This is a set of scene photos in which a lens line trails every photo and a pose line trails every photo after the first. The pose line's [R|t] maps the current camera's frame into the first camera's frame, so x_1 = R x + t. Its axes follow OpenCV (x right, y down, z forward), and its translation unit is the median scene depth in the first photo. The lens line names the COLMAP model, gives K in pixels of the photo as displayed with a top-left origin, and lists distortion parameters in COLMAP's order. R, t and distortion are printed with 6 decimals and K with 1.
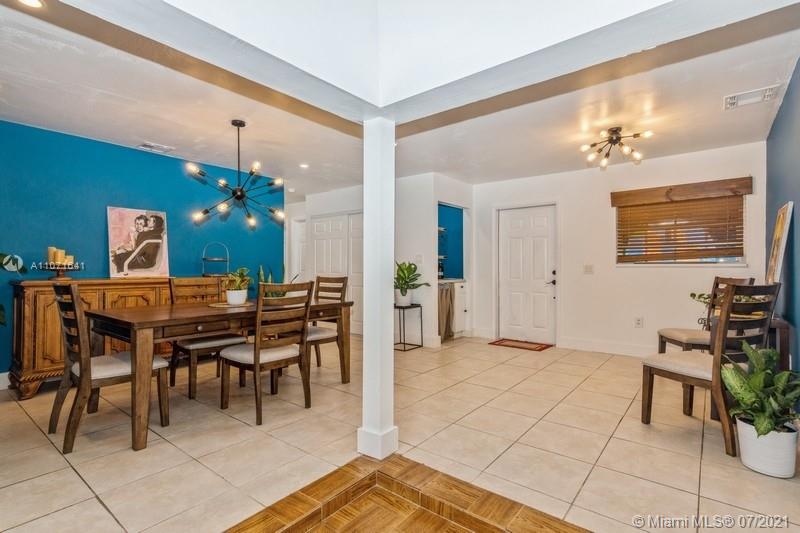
lens RADIAL K [[387.5, 0, 400.0], [0, 387.5, 266.5], [0, 0, 1]] dist [0.014018, -0.000300]
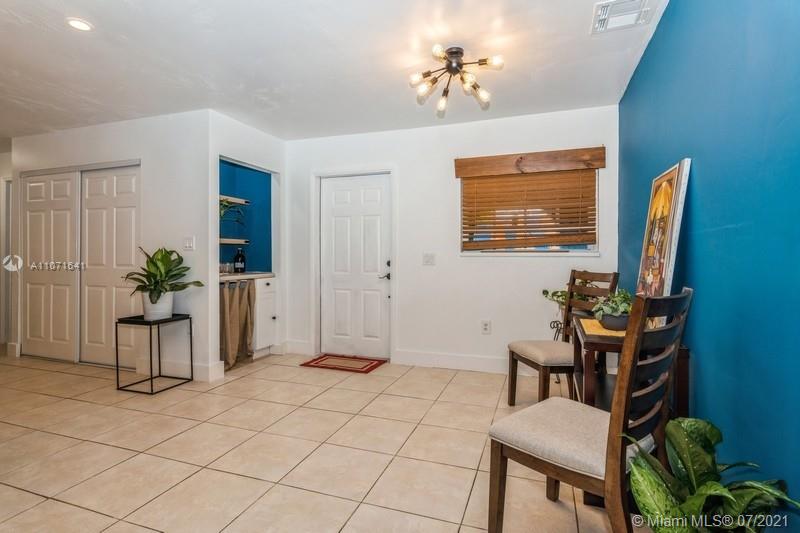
lens RADIAL K [[404.7, 0, 399.4], [0, 404.7, 254.2], [0, 0, 1]] dist [0.002176, 0.000207]
pose [[0.944060, 0.000466, 0.329774, 0.171680], [-0.001382, 0.999996, 0.002543, -0.004565], [-0.329772, -0.002857, 0.944056, 0.276271]]
